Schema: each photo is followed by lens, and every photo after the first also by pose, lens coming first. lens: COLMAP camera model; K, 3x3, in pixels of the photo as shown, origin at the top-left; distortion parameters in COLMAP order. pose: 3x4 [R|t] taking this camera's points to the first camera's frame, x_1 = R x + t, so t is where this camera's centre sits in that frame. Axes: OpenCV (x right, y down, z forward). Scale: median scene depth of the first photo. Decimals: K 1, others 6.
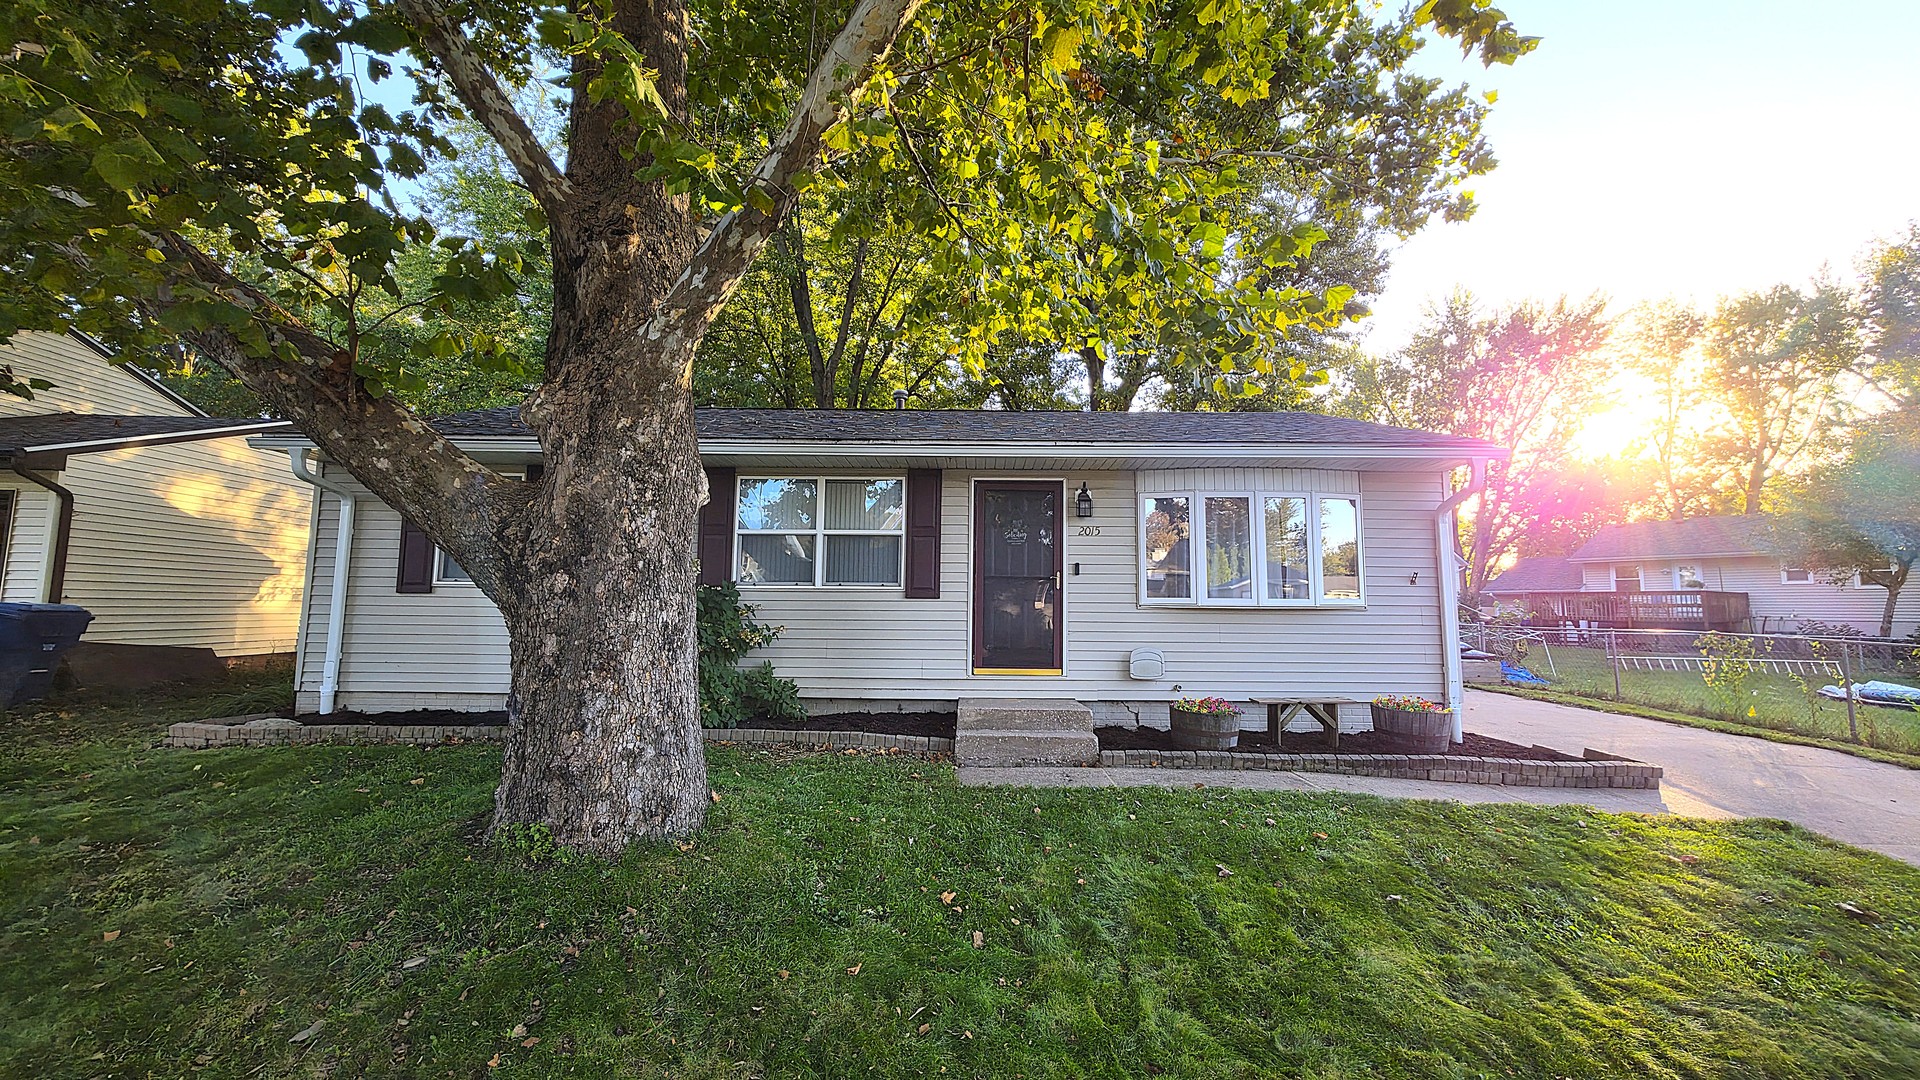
lens RADIAL K [[764.6, 0, 969.3], [0, 764.6, 531.2], [0, 0, 1]] dist [-0.001234, -0.000197]
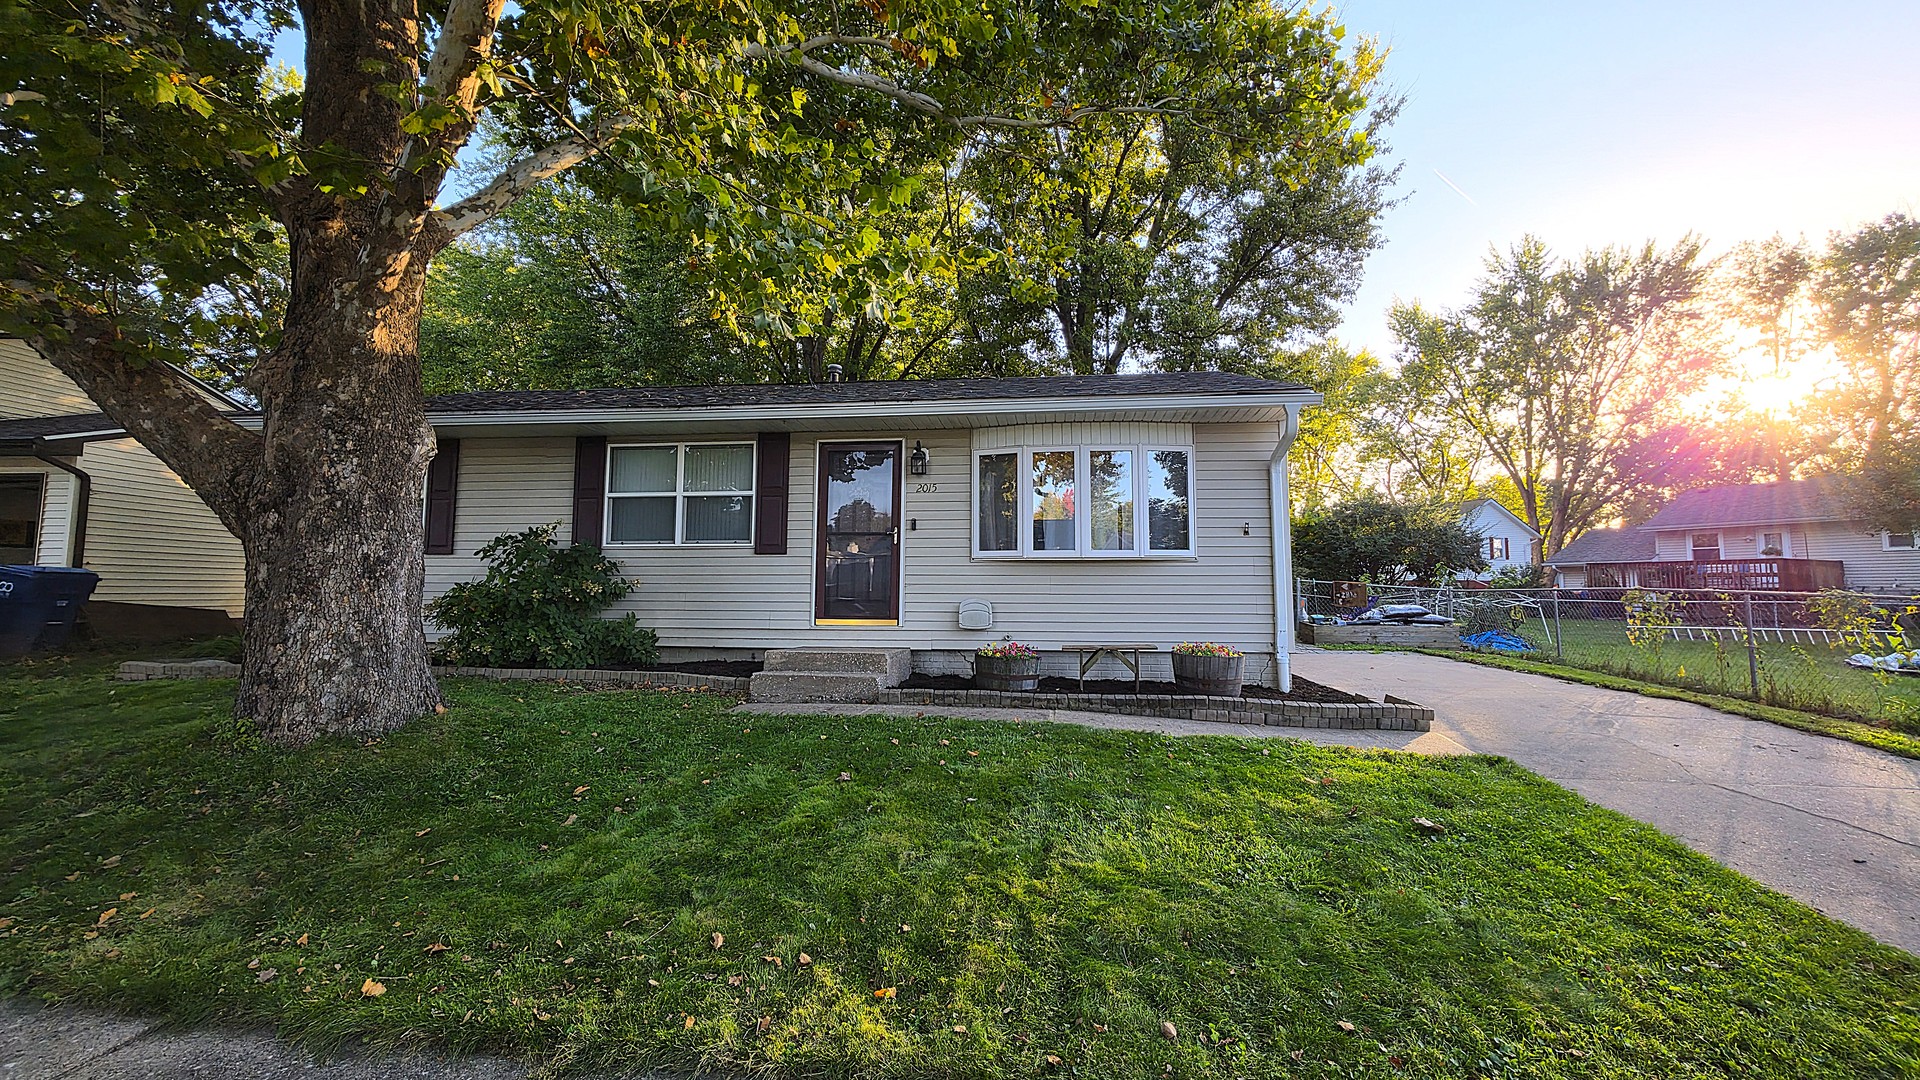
lens RADIAL K [[764.6, 0, 969.0], [0, 764.6, 530.1], [0, 0, 1]] dist [-0.001234, -0.000197]
pose [[0.994208, -0.014260, -0.106521, 0.327122], [0.016365, 0.999687, 0.018914, 0.038650], [0.106218, -0.020547, 0.994131, -0.029709]]
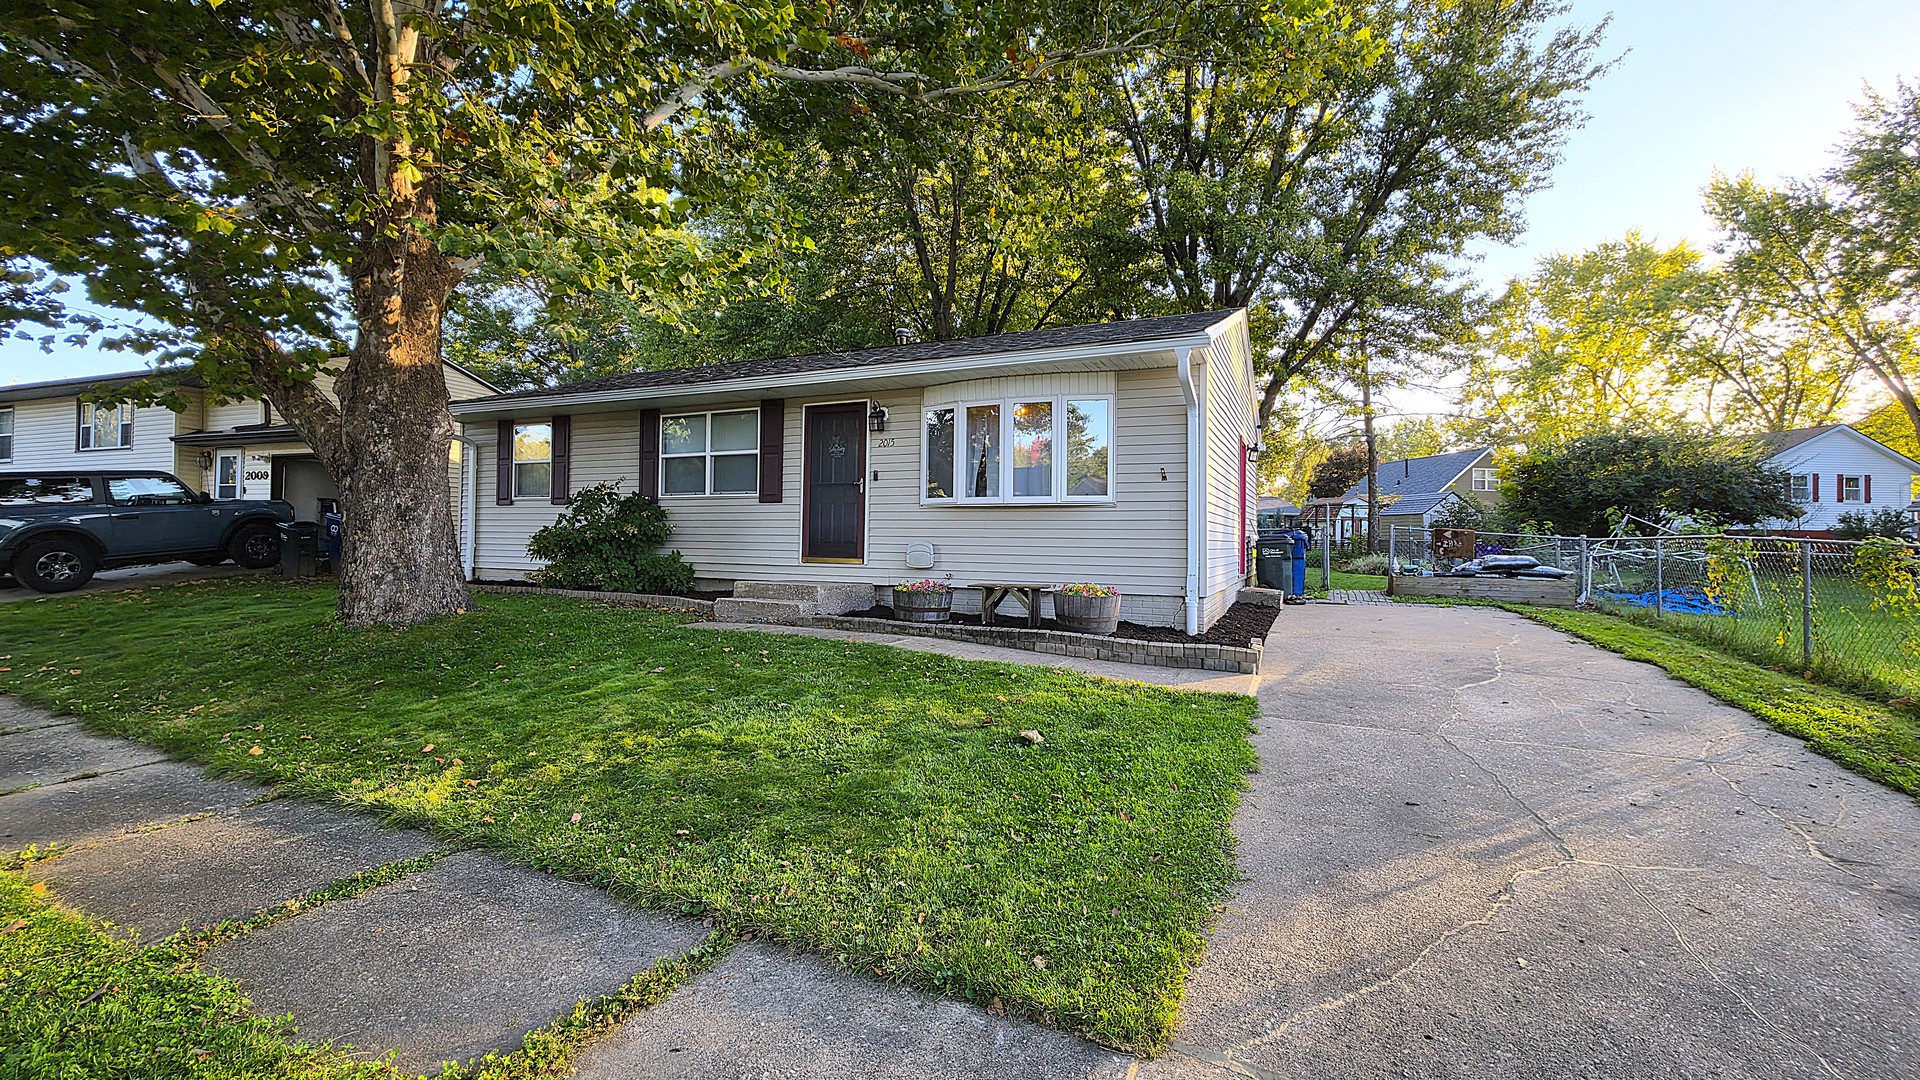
lens RADIAL K [[764.6, 0, 968.4], [0, 764.6, 531.1], [0, 0, 1]] dist [-0.001234, -0.000197]
pose [[0.913549, -0.003032, -0.406718, 0.753806], [0.038349, 0.996160, 0.078711, 0.047538], [0.404917, -0.087503, 0.910157, -0.026728]]
